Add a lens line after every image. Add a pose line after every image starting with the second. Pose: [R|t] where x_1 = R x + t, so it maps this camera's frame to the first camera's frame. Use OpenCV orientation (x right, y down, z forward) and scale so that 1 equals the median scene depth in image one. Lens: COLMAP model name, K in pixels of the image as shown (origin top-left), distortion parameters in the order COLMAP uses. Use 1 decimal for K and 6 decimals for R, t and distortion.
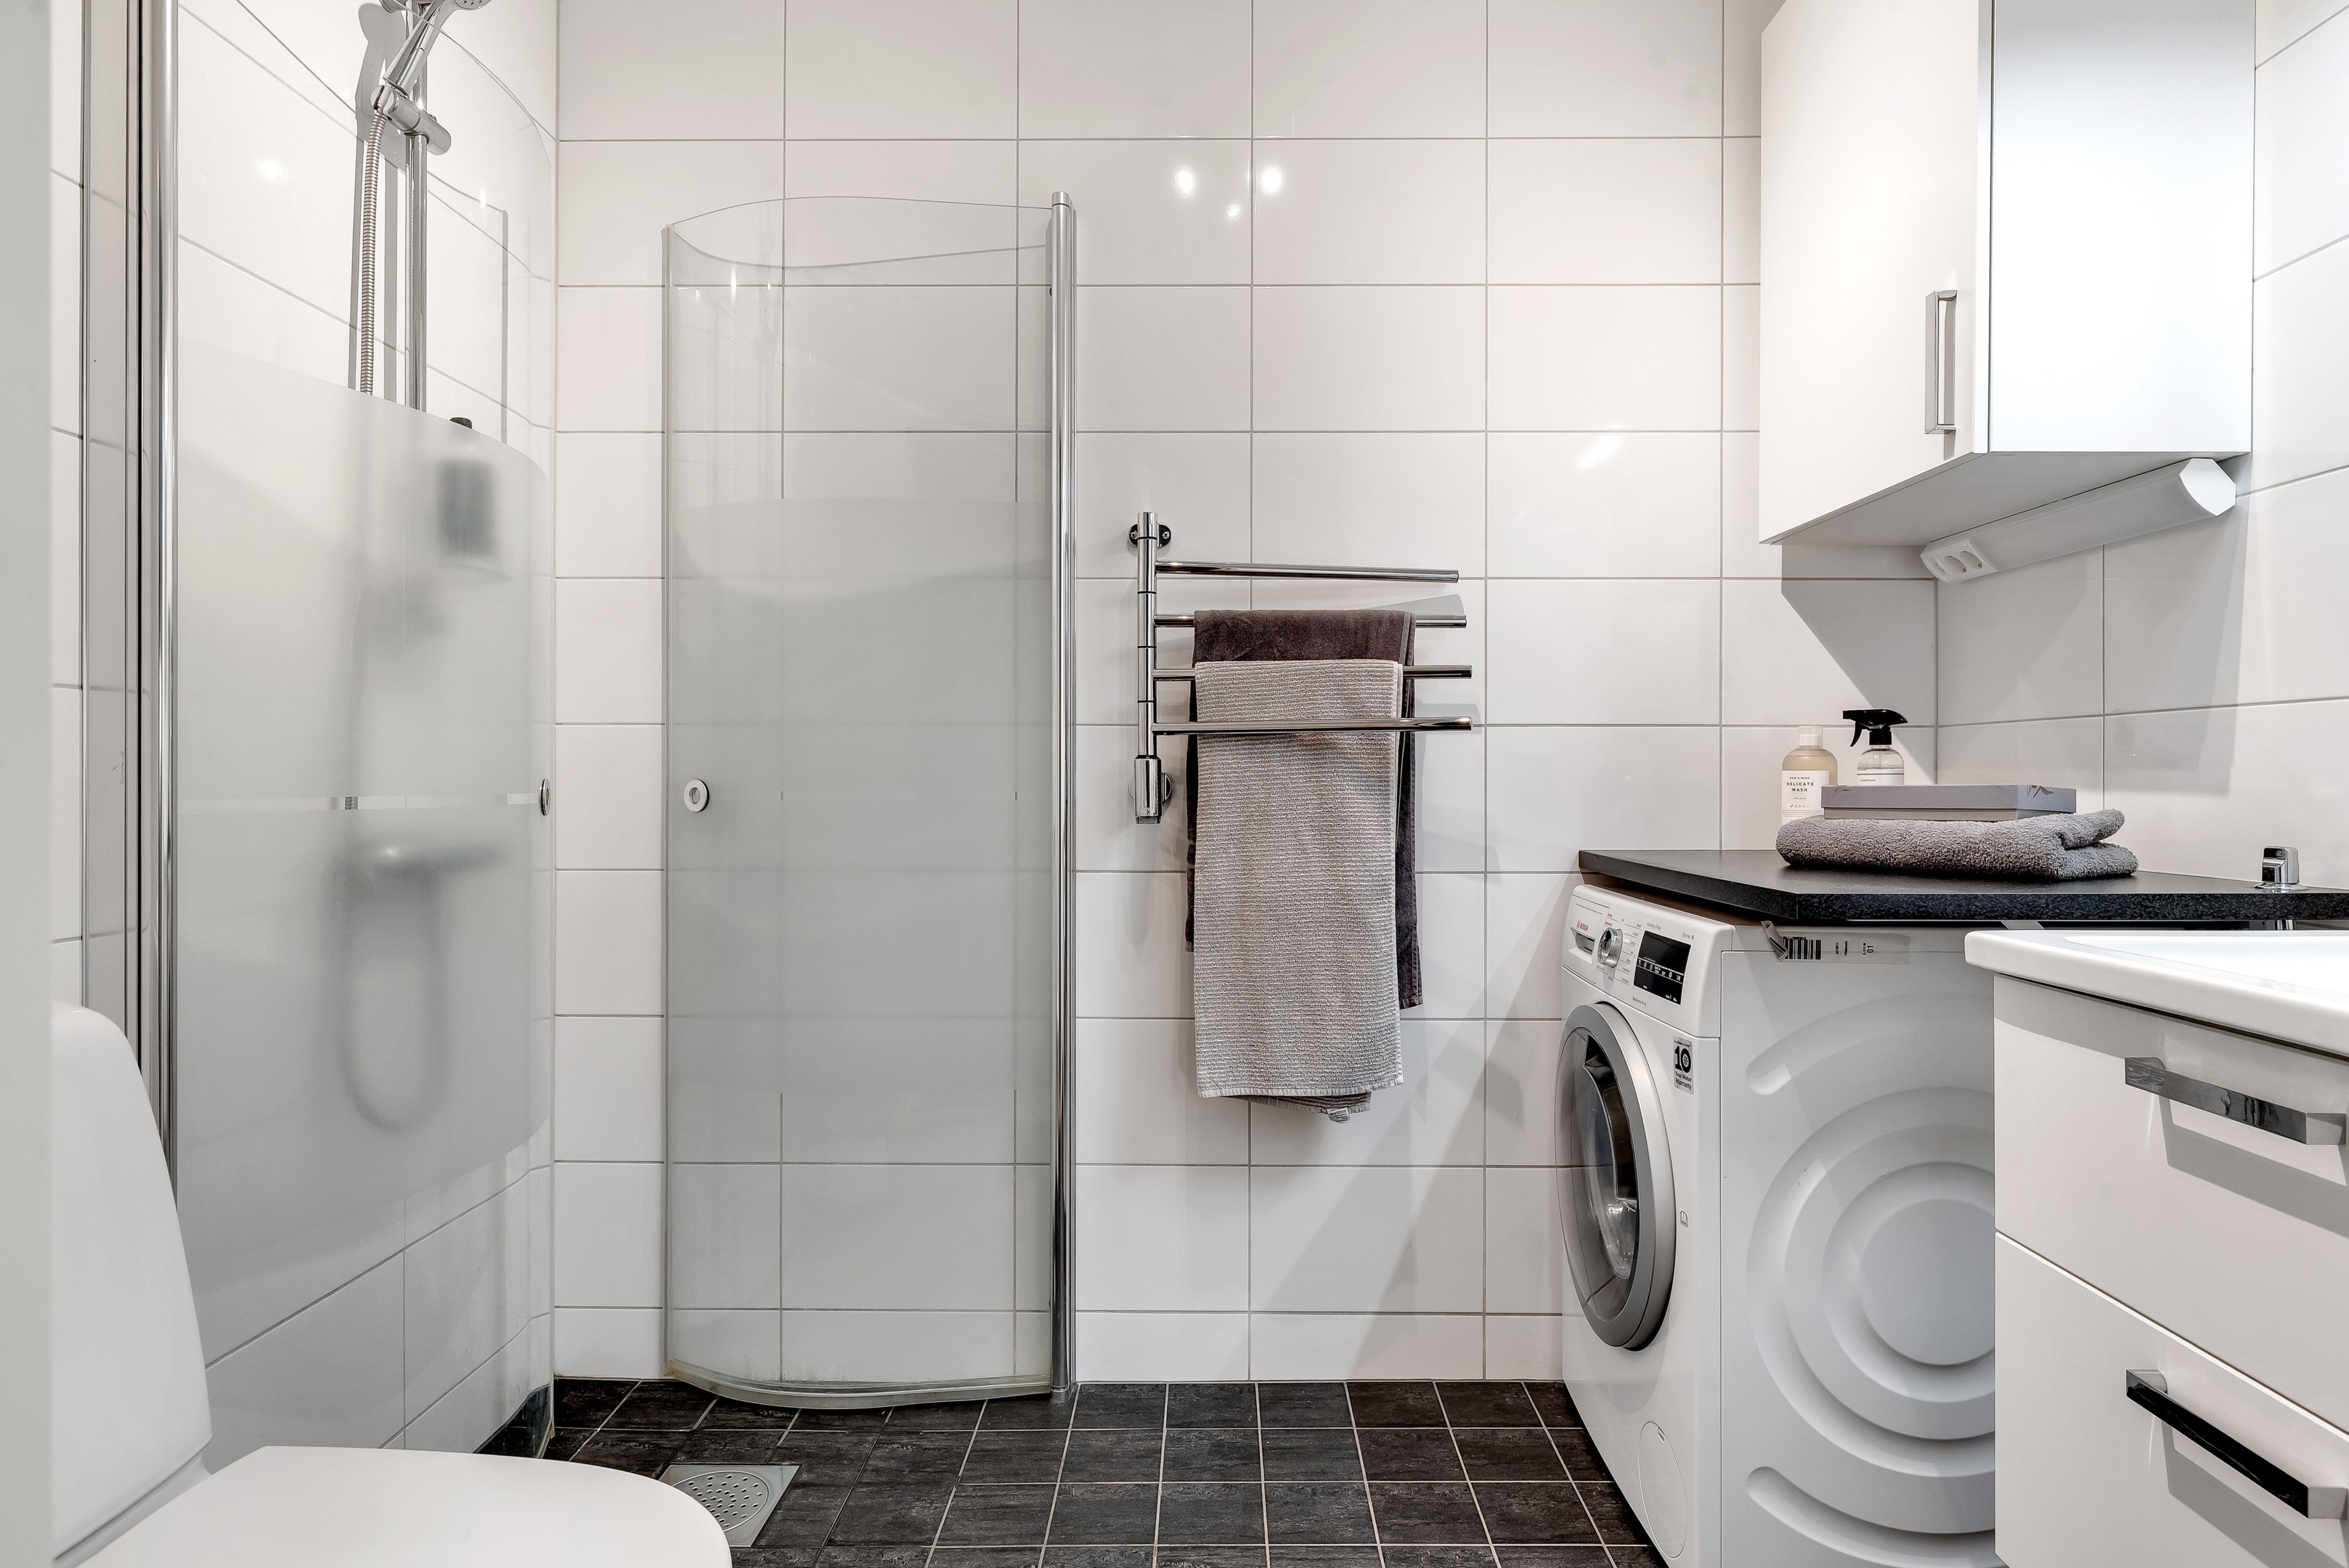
lens RADIAL K [[1218.9, 0, 1183.2], [0, 1218.9, 791.5], [0, 0, 1]] dist [0.002080, 0.000151]
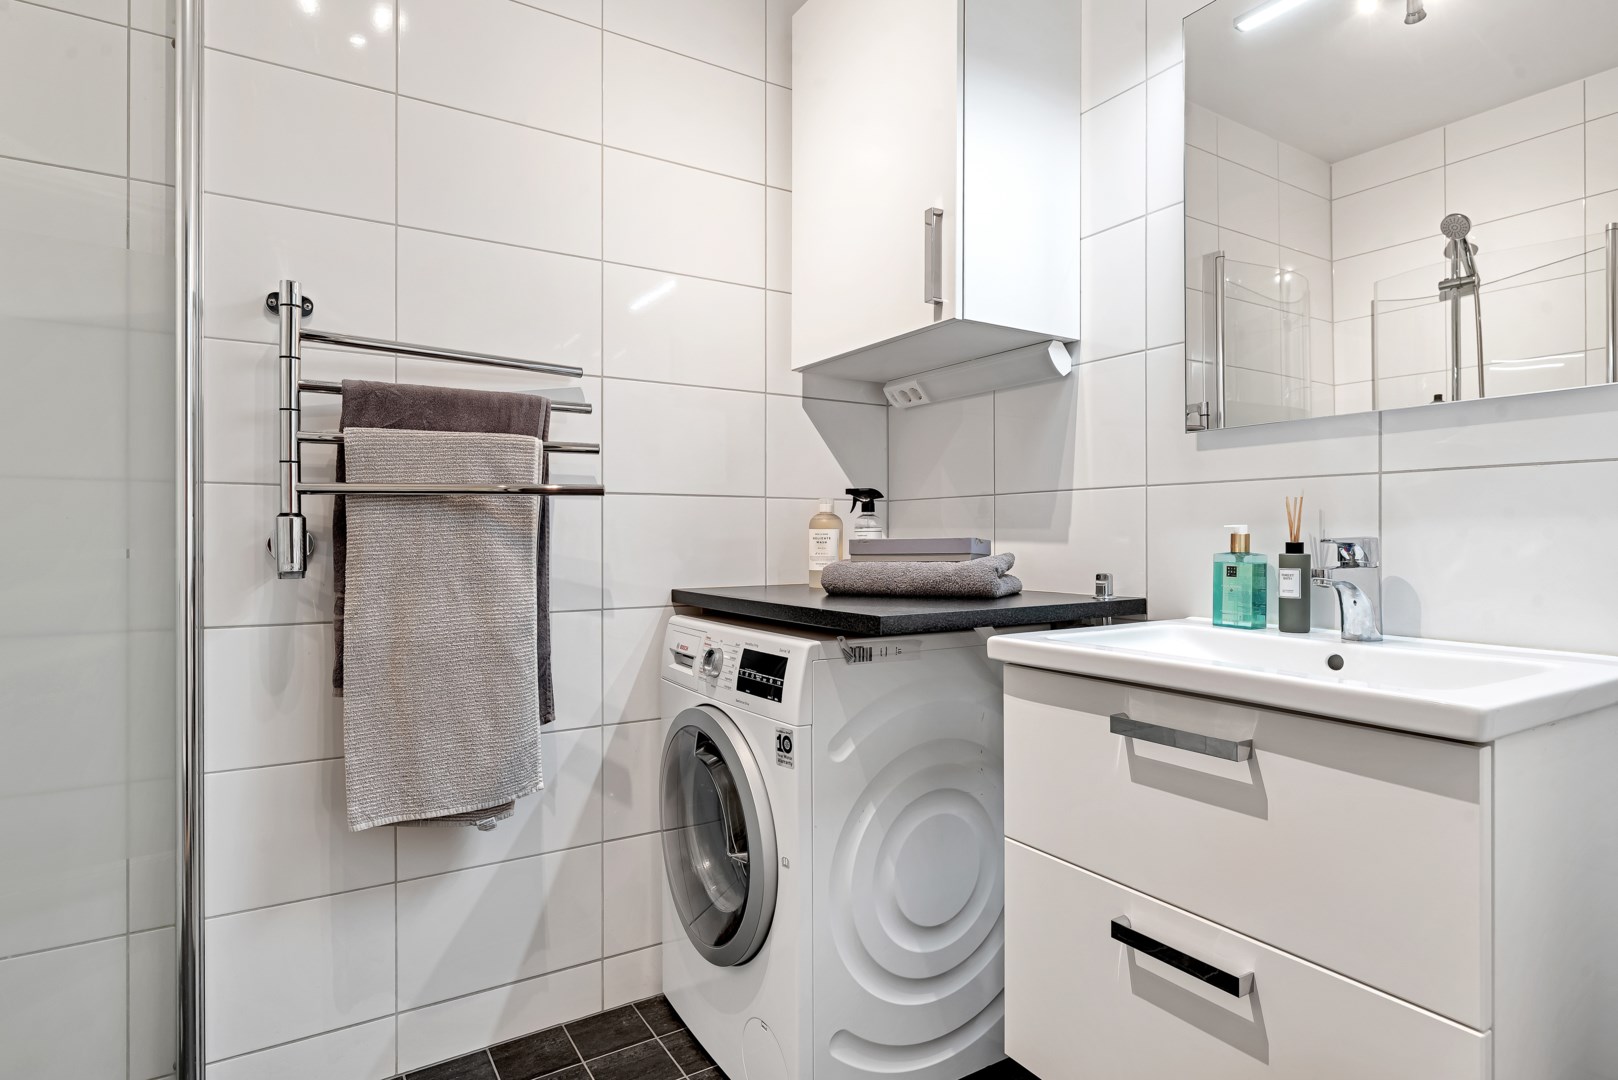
lens RADIAL K [[853.7, 0, 809.0], [0, 853.7, 540.0], [0, 0, 1]] dist [-0.004389, -0.000850]
pose [[0.837092, -0.004216, 0.547046, -0.059775], [0.008799, 0.999945, -0.005757, 0.001438], [-0.546992, 0.009633, 0.837082, 0.151018]]
